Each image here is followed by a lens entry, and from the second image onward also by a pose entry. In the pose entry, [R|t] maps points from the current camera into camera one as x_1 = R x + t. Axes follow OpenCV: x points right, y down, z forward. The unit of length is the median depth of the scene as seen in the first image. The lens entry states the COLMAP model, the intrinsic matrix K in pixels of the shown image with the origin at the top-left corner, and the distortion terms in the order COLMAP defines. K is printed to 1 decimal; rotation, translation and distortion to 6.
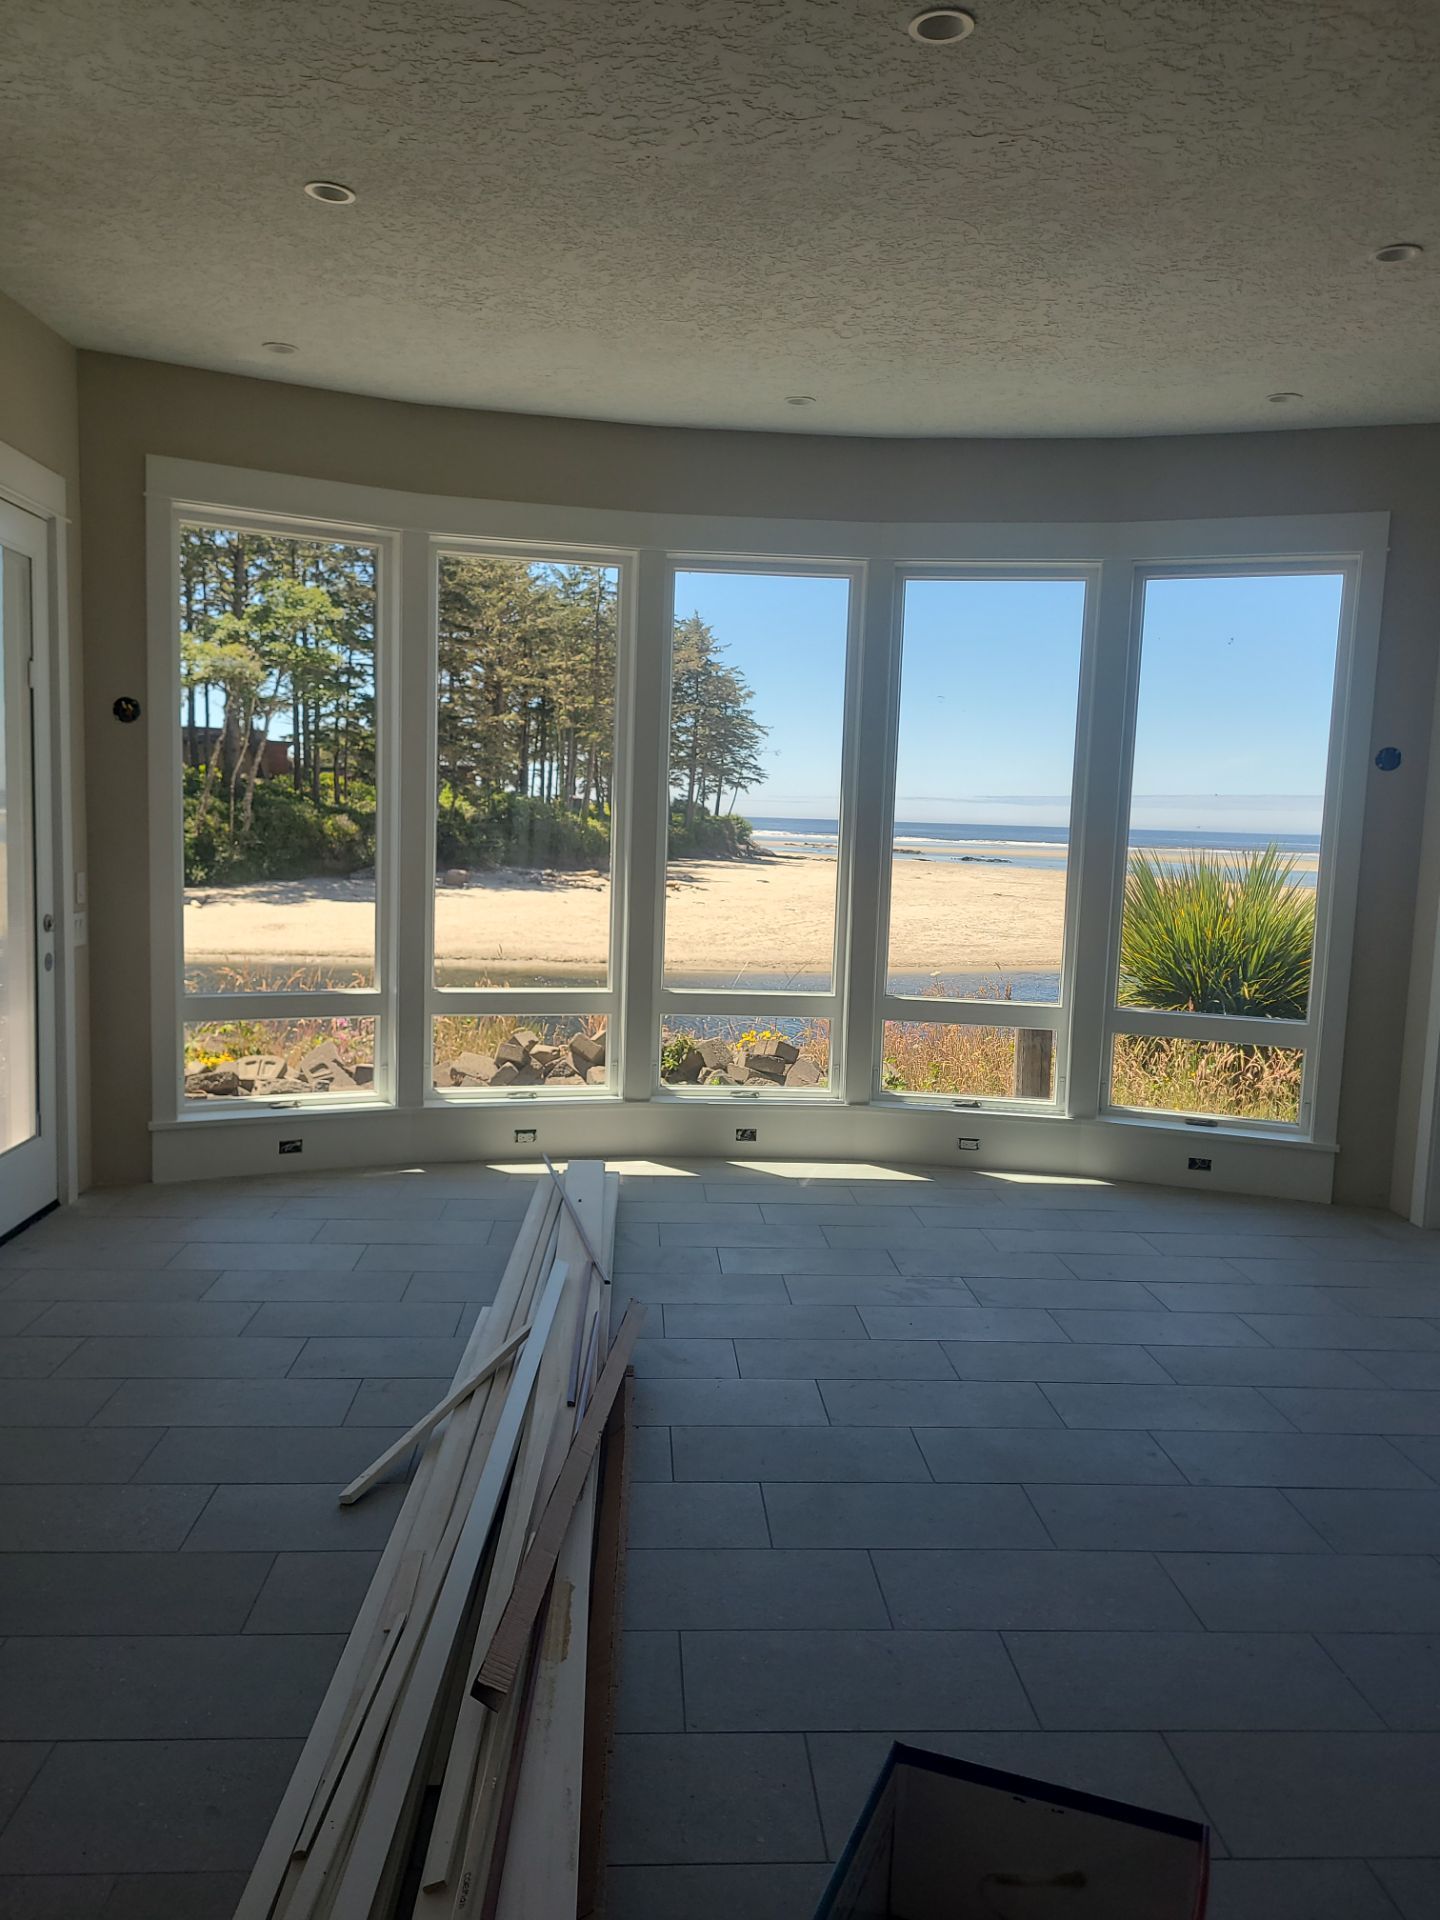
lens RADIAL K [[1443.9, 0, 728.2], [0, 1443.9, 969.2], [0, 0, 1]] dist [0.036673, -0.029487]
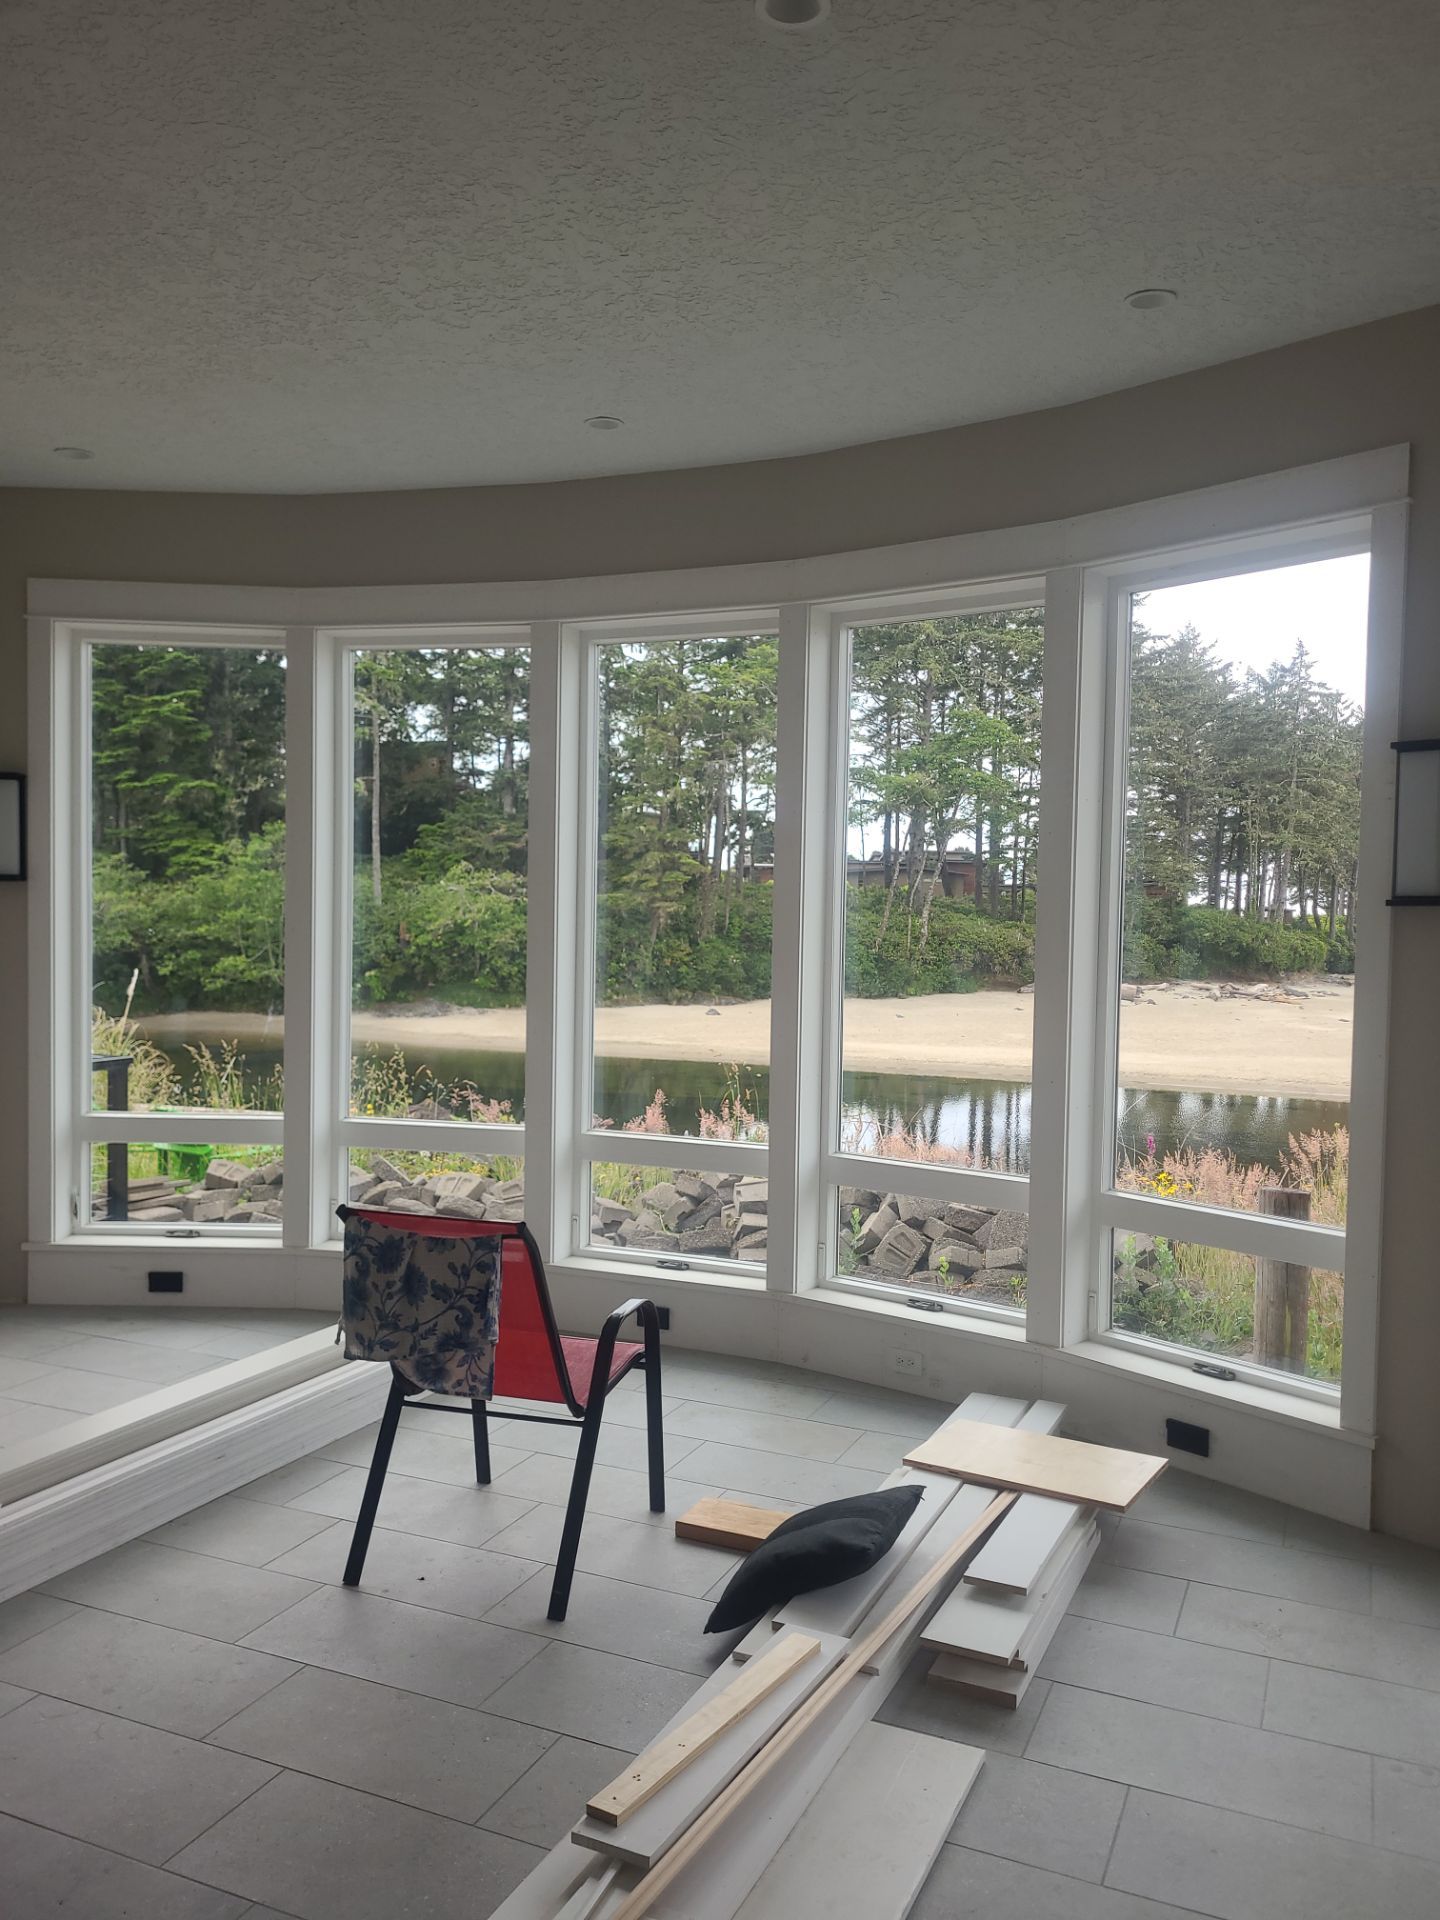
lens RADIAL K [[1443.9, 0, 717.7], [0, 1443.9, 972.4], [0, 0, 1]] dist [0.036673, -0.029487]
pose [[0.898968, 0.003932, -0.437997, 0.485524], [-0.037172, 0.997037, -0.067343, -0.028701], [0.436434, 0.076821, 0.896451, 0.324644]]
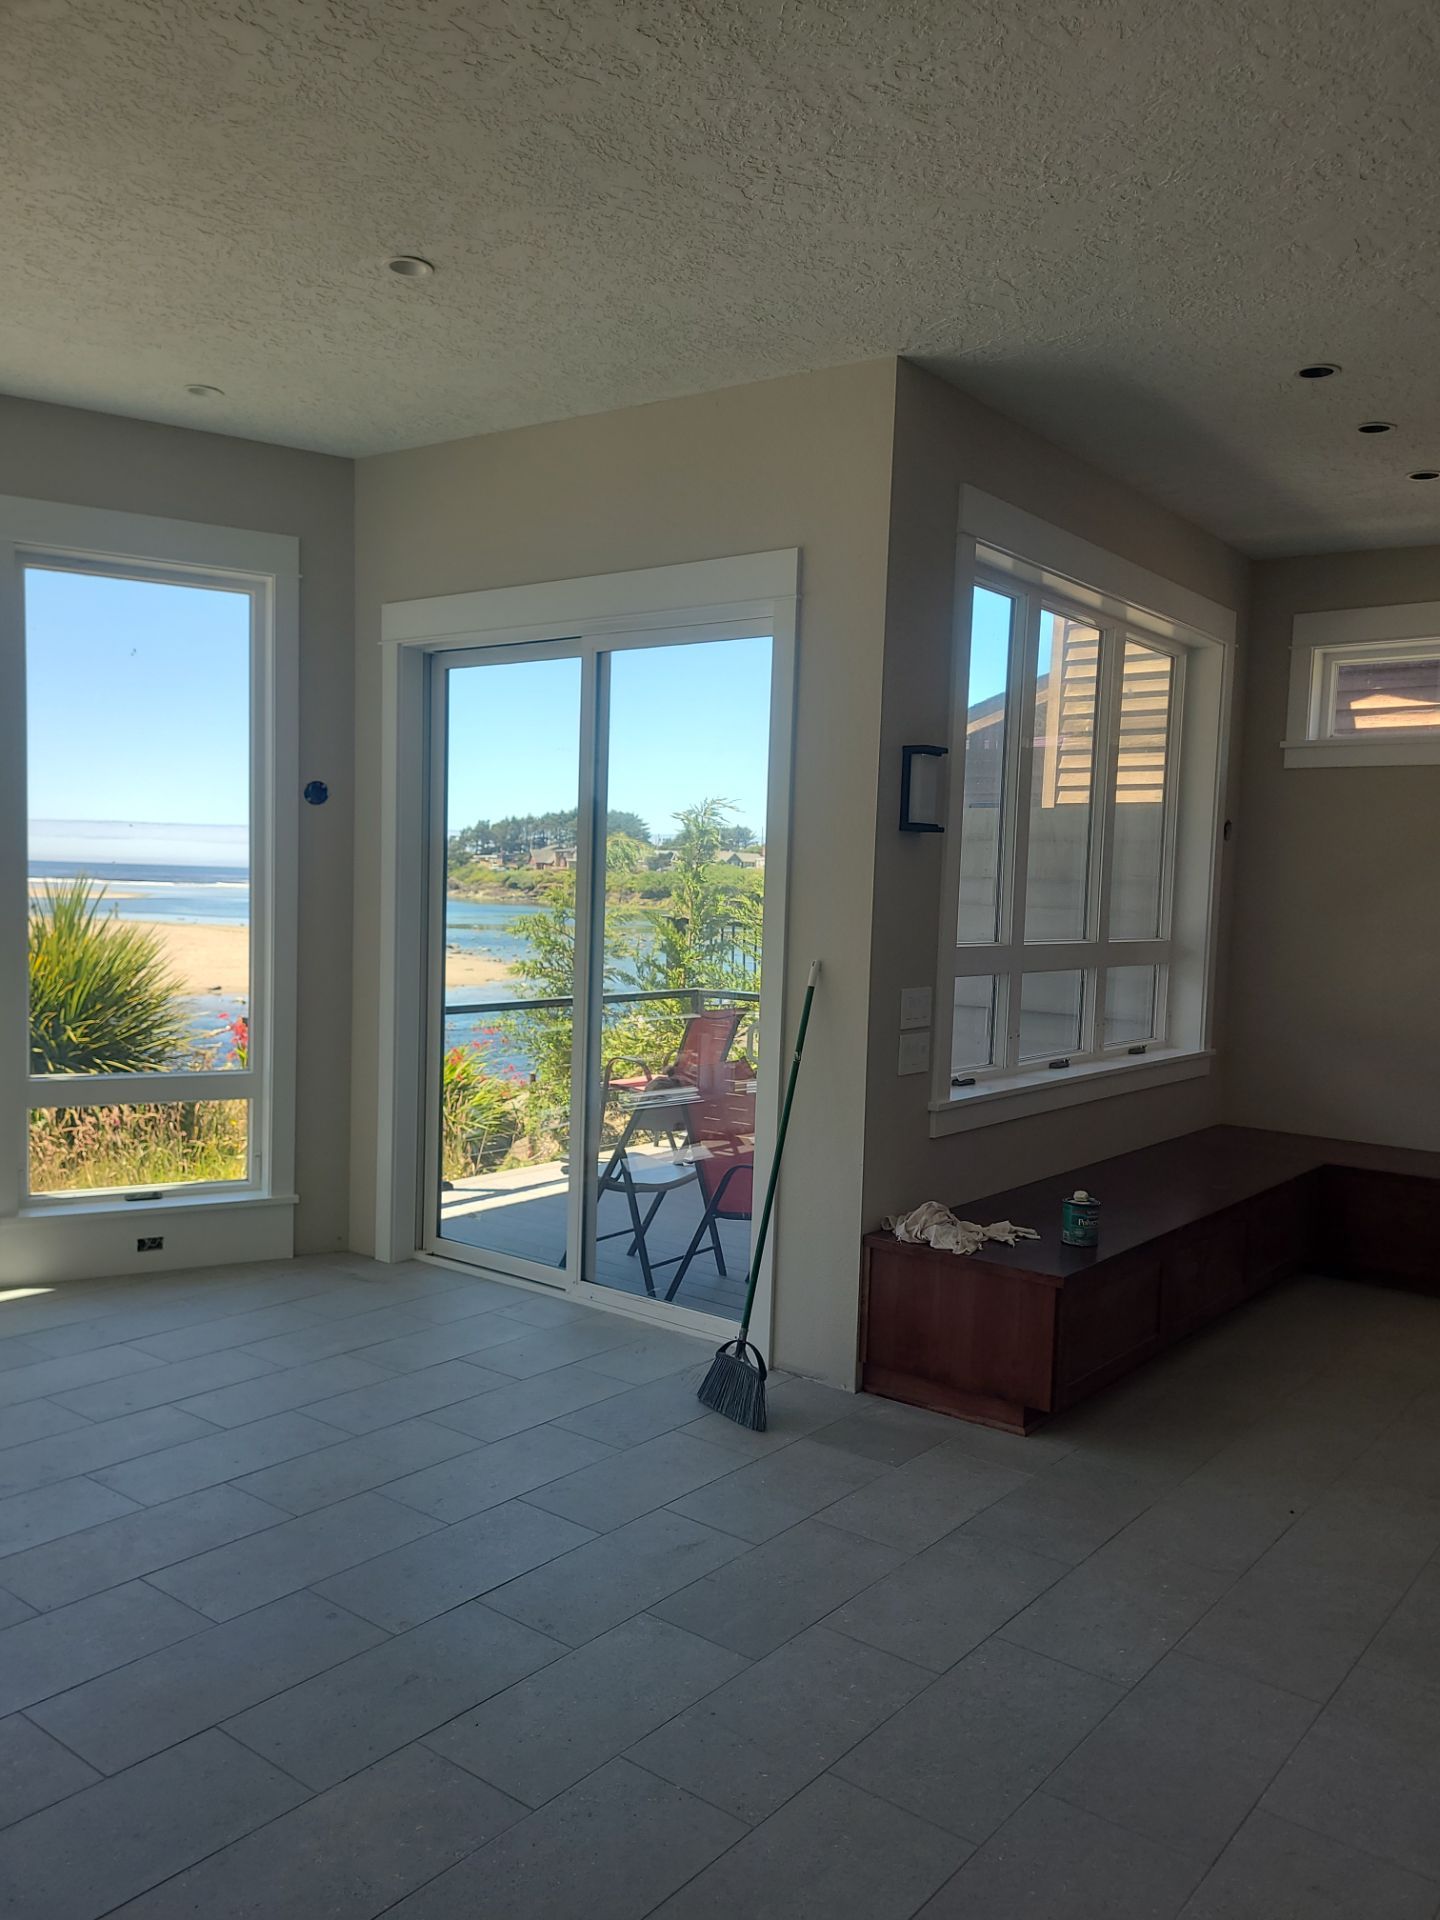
lens RADIAL K [[1443.9, 0, 711.5], [0, 1443.9, 986.0], [0, 0, 1]] dist [0.036673, -0.029487]
pose [[0.661318, -0.068734, 0.746950, -0.104180], [0.071587, 0.997031, 0.028366, -0.024074], [-0.746682, 0.034713, 0.664275, 0.162290]]
